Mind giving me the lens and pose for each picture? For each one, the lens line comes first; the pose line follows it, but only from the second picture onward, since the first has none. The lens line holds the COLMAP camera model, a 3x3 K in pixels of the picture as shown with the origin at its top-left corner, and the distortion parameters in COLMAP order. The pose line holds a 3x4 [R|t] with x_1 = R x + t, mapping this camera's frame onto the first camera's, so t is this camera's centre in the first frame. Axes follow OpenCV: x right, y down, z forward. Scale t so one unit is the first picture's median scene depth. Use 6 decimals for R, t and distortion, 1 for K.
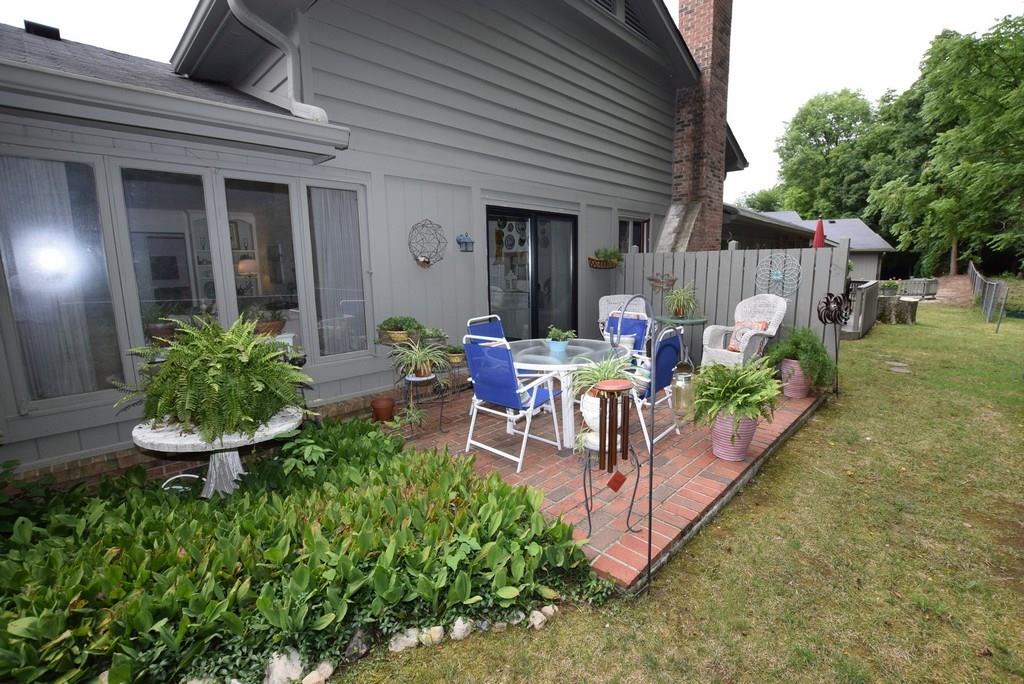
lens RADIAL K [[450.2, 0, 511.1], [0, 450.2, 343.8], [0, 0, 1]] dist [-0.030911, 0.002923]
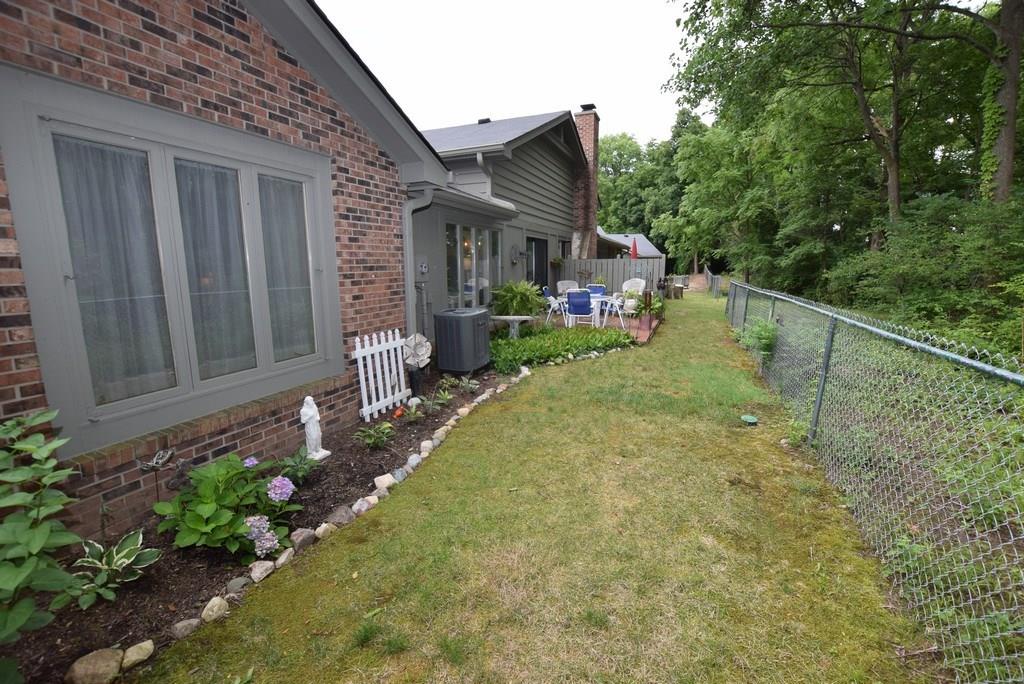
lens RADIAL K [[450.2, 0, 512.6], [0, 450.2, 344.4], [0, 0, 1]] dist [-0.030911, 0.002923]
pose [[0.920364, -0.058362, 0.386684, -0.305485], [0.059168, 0.998200, 0.009830, 0.055226], [-0.386562, 0.013832, 0.922160, -0.291134]]
